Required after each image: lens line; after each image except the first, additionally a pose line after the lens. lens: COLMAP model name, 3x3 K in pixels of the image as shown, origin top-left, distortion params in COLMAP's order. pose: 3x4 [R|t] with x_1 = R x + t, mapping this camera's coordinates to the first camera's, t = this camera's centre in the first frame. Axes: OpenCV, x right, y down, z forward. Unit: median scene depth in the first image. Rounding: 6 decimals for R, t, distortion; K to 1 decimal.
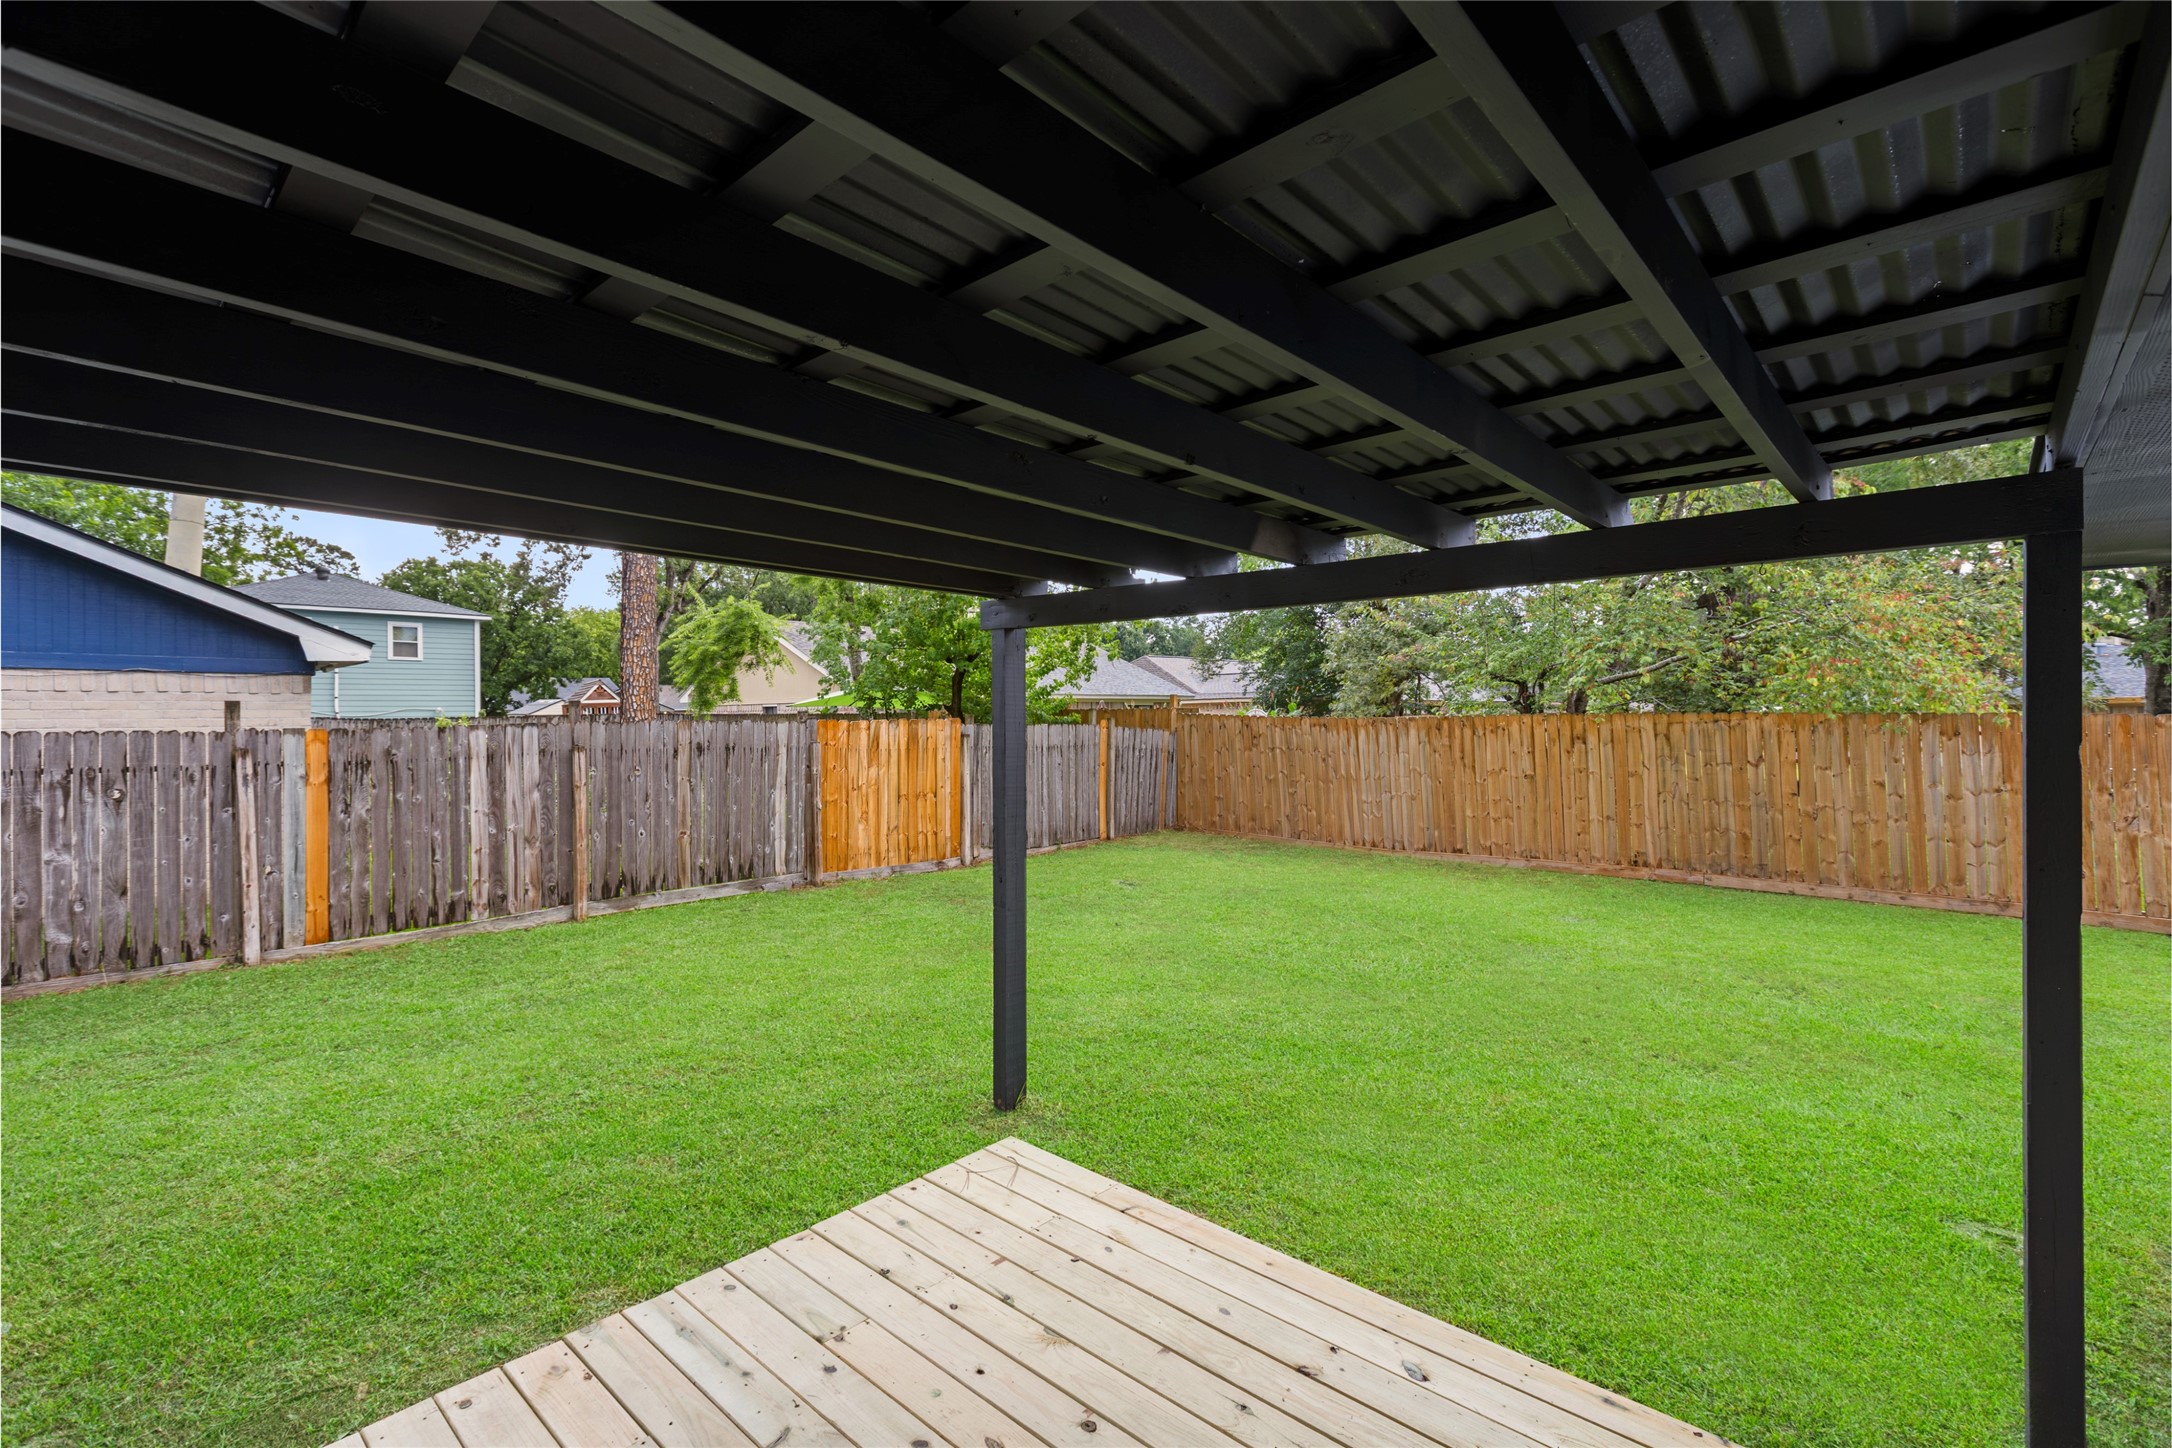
lens RADIAL K [[995.5, 0, 1085.4], [0, 995.5, 721.1], [0, 0, 1]] dist [0.002949, -0.000911]
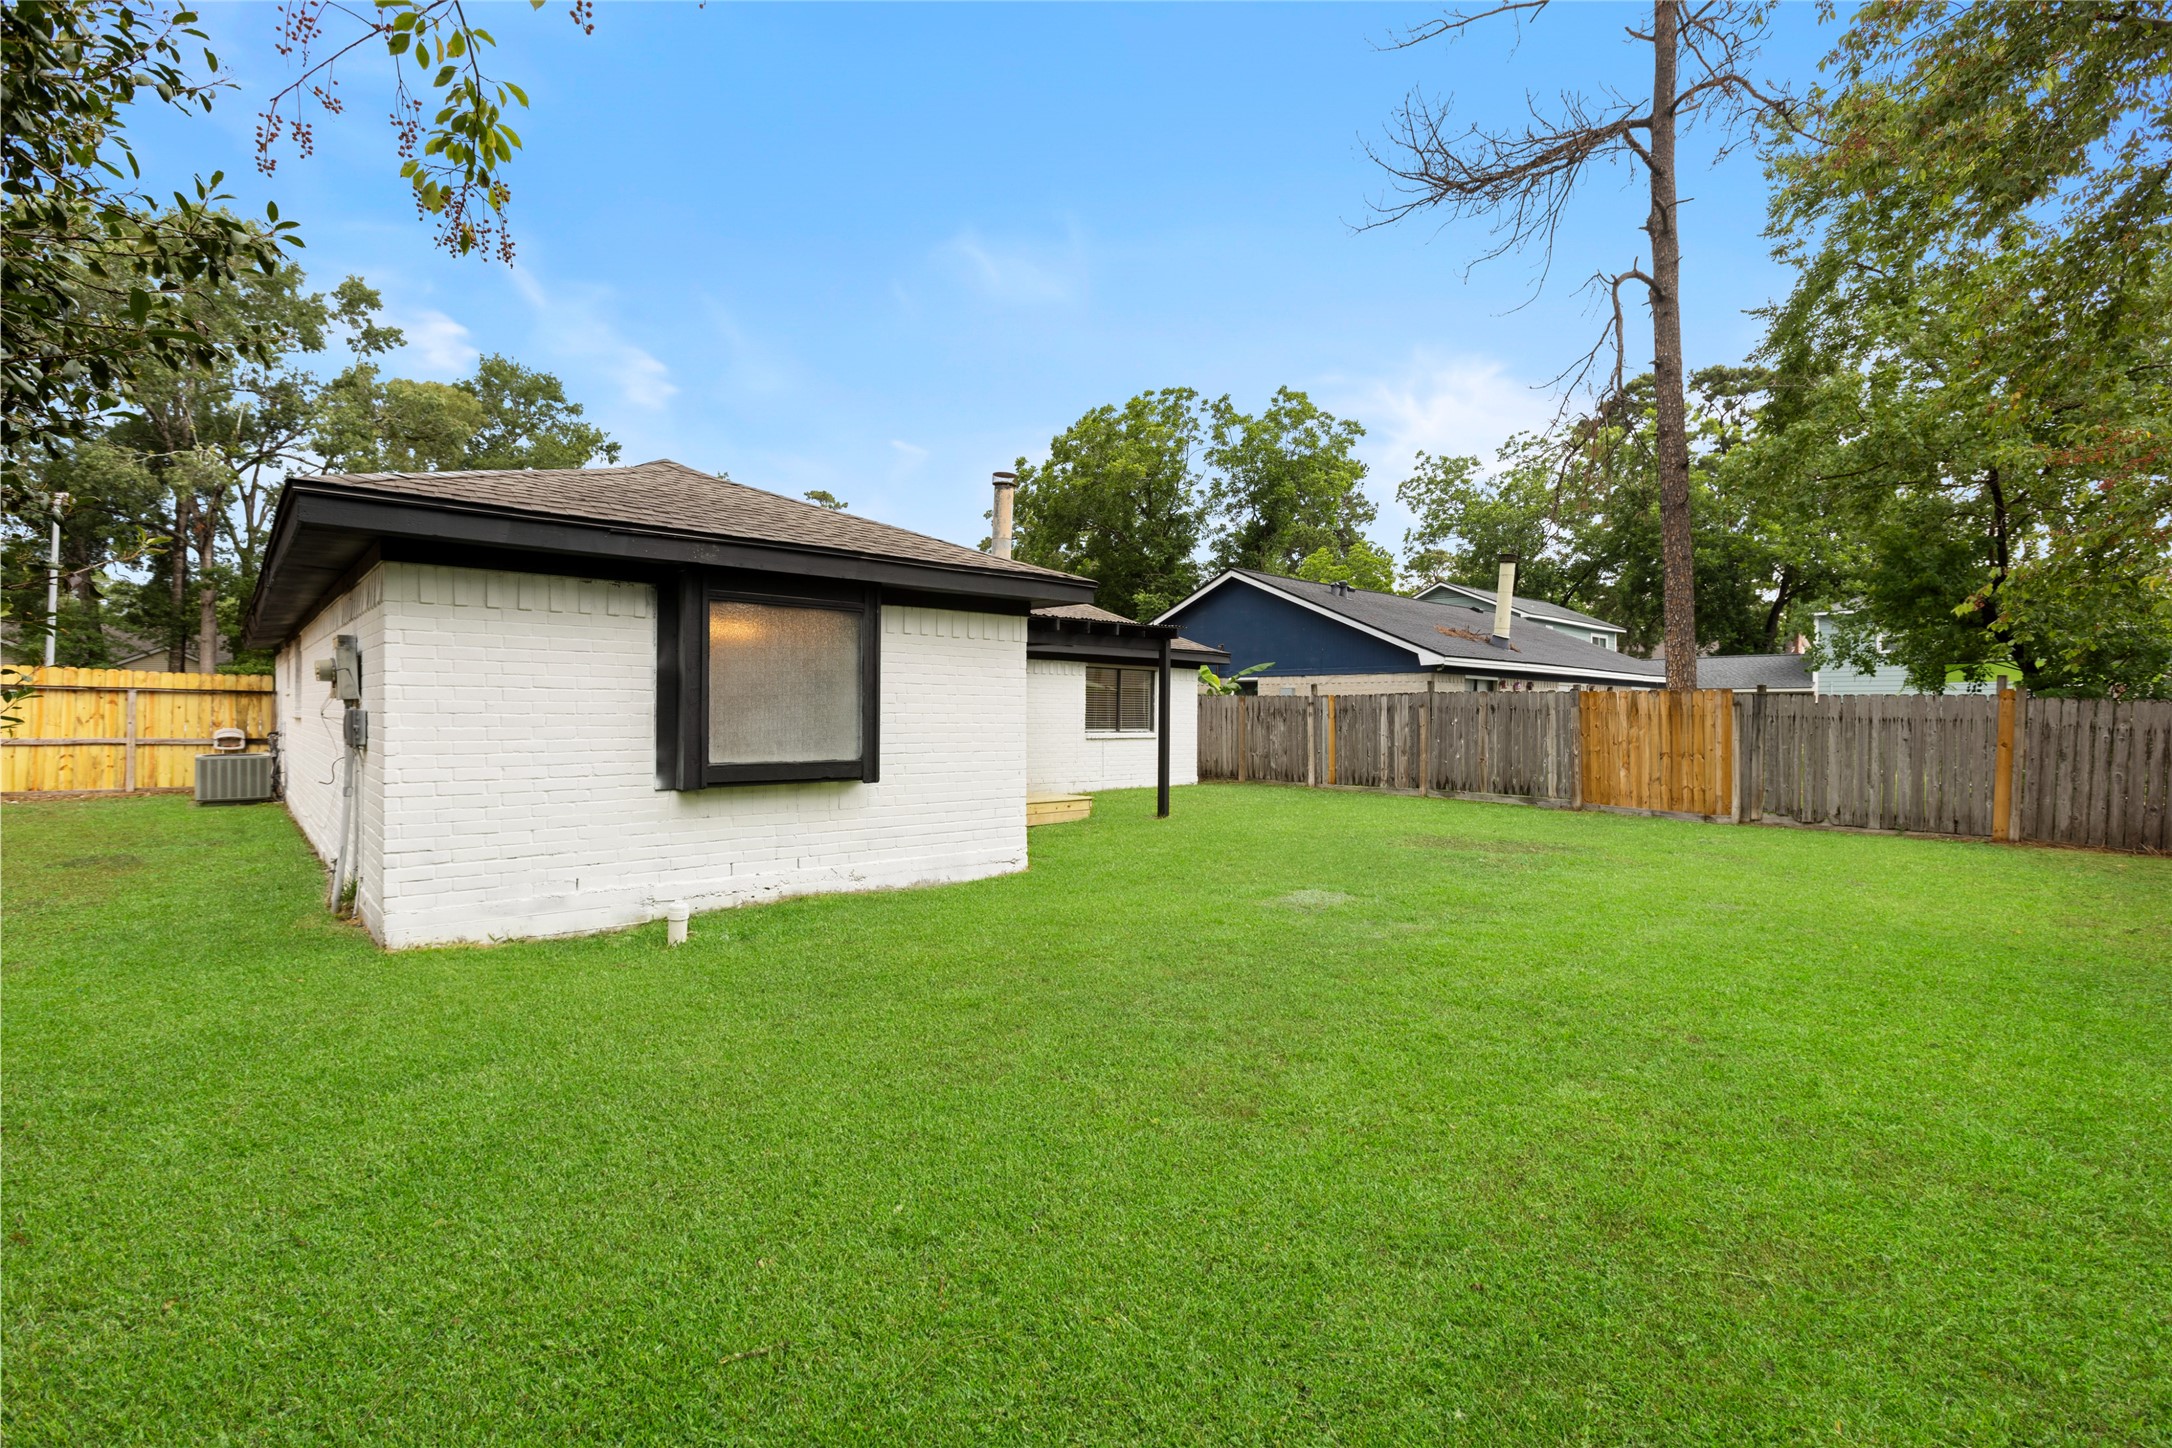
lens RADIAL K [[995.5, 0, 1086.9], [0, 995.5, 713.3], [0, 0, 1]] dist [0.002949, -0.000911]
pose [[-0.119457, 0.007947, -0.992808, 1.252682], [-0.011084, 0.999895, 0.009337, 0.026927], [0.992778, 0.012120, -0.119356, 0.522408]]
